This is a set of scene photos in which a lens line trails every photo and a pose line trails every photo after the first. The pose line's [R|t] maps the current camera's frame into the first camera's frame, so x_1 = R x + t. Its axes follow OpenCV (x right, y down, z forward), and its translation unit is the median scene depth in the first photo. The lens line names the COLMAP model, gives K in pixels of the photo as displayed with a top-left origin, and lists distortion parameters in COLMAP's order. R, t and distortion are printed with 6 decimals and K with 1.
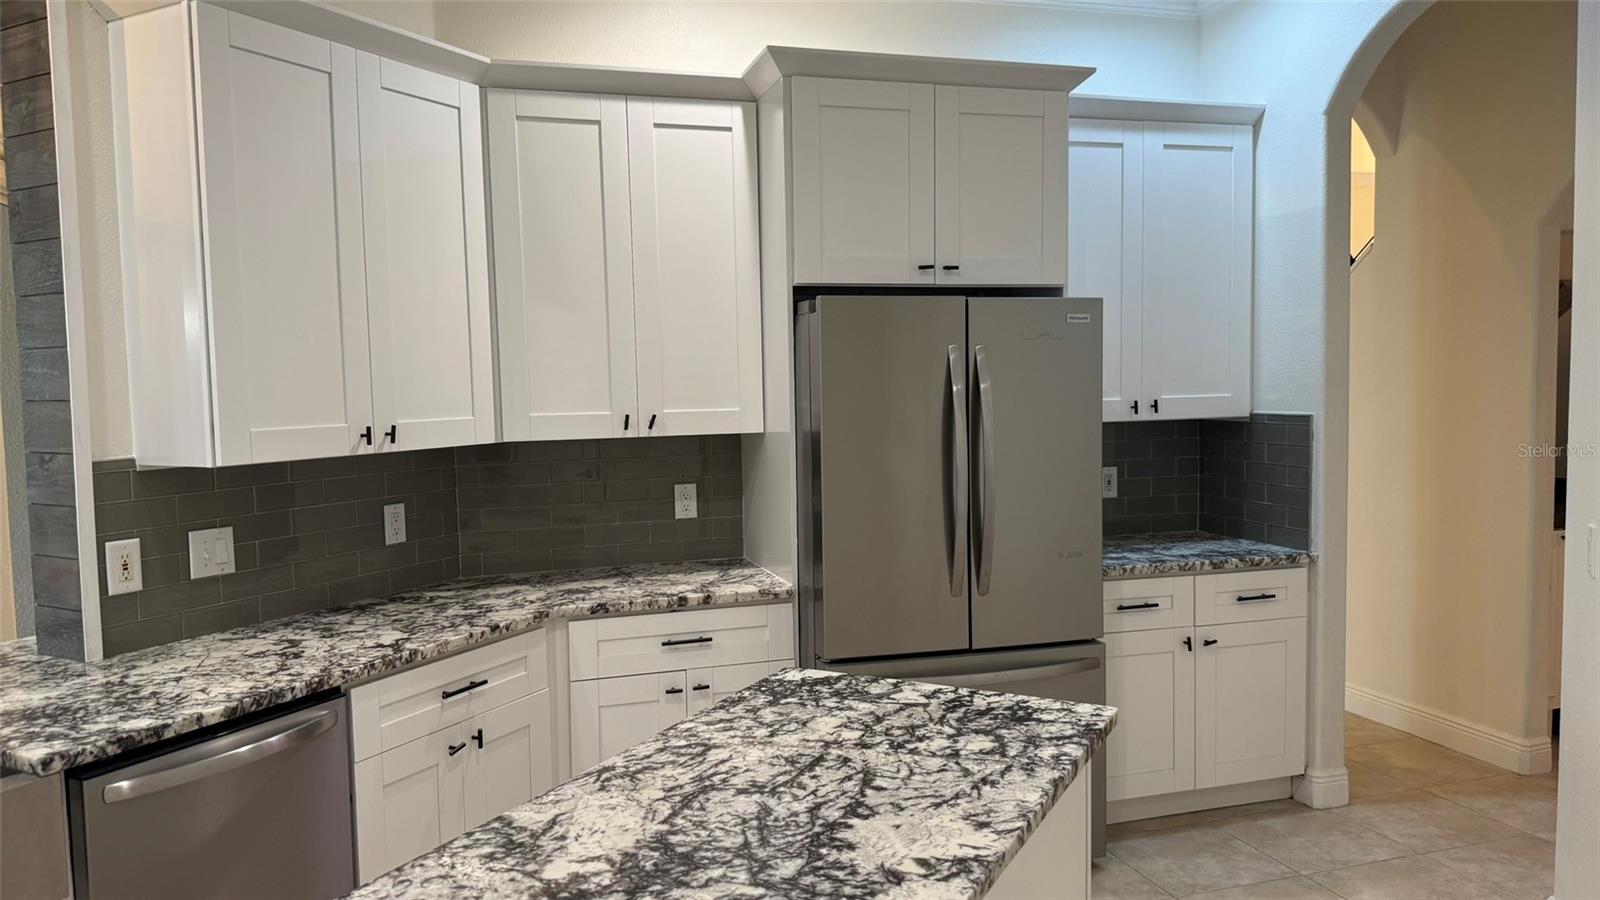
lens RADIAL K [[1120.4, 0, 799.2], [0, 1120.4, 451.5], [0, 0, 1]] dist [0.024531, -0.040515]
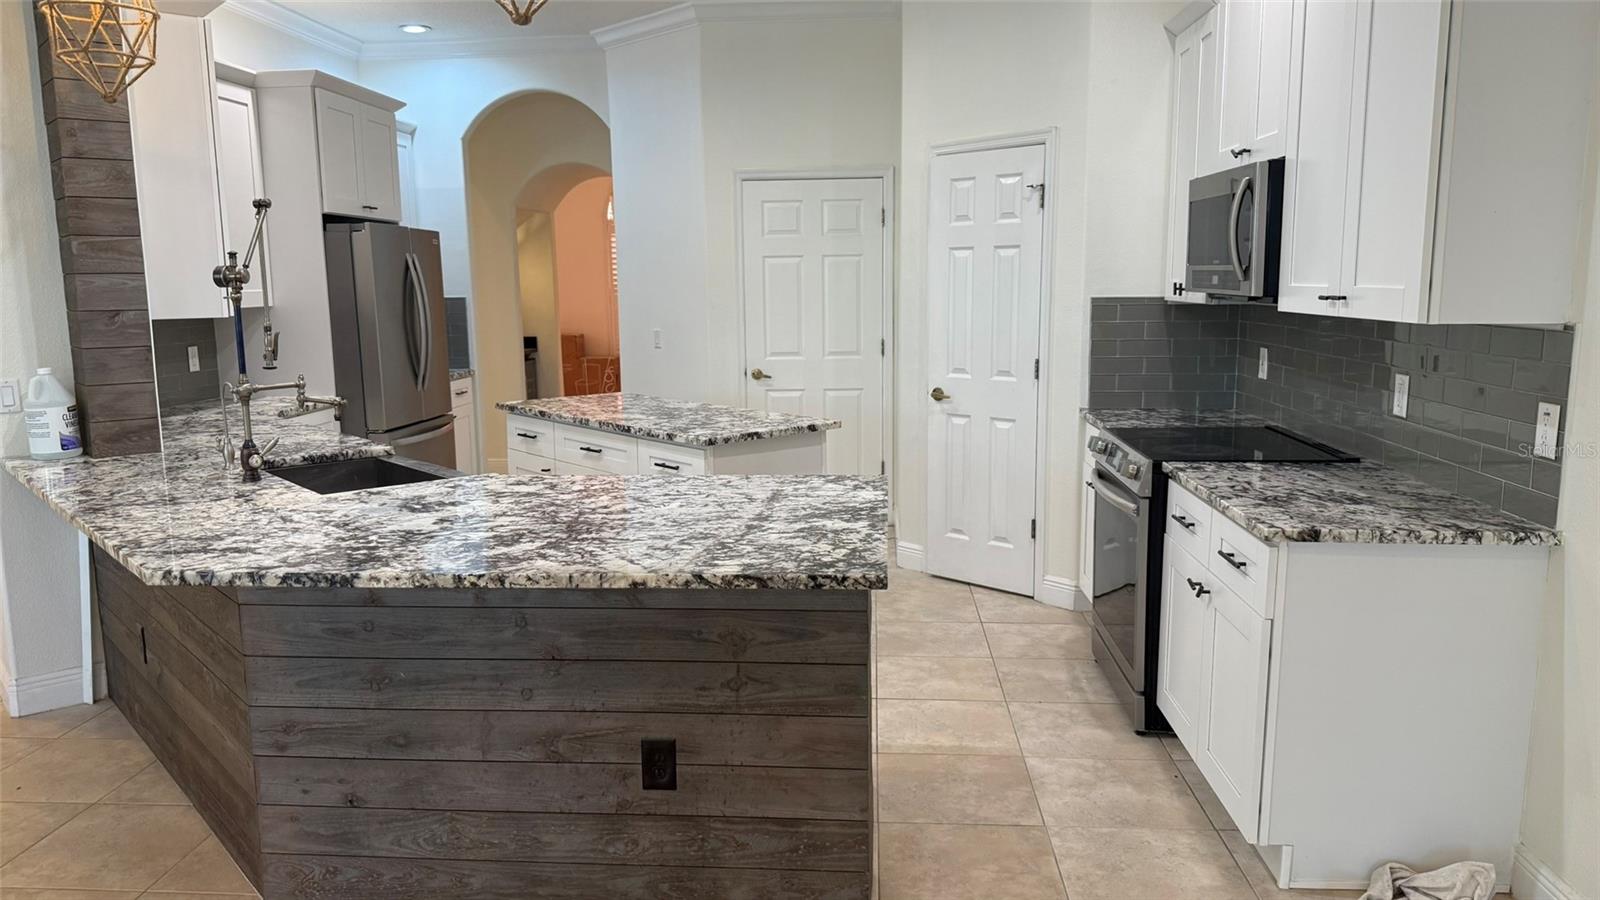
lens RADIAL K [[1120.4, 0, 799.1], [0, 1120.4, 451.2], [0, 0, 1]] dist [0.024531, -0.040515]
pose [[0.340591, -0.128389, 0.931404, -1.313719], [0.075047, 0.991184, 0.109187, 0.069406], [-0.937212, 0.032711, 0.347224, -0.220908]]
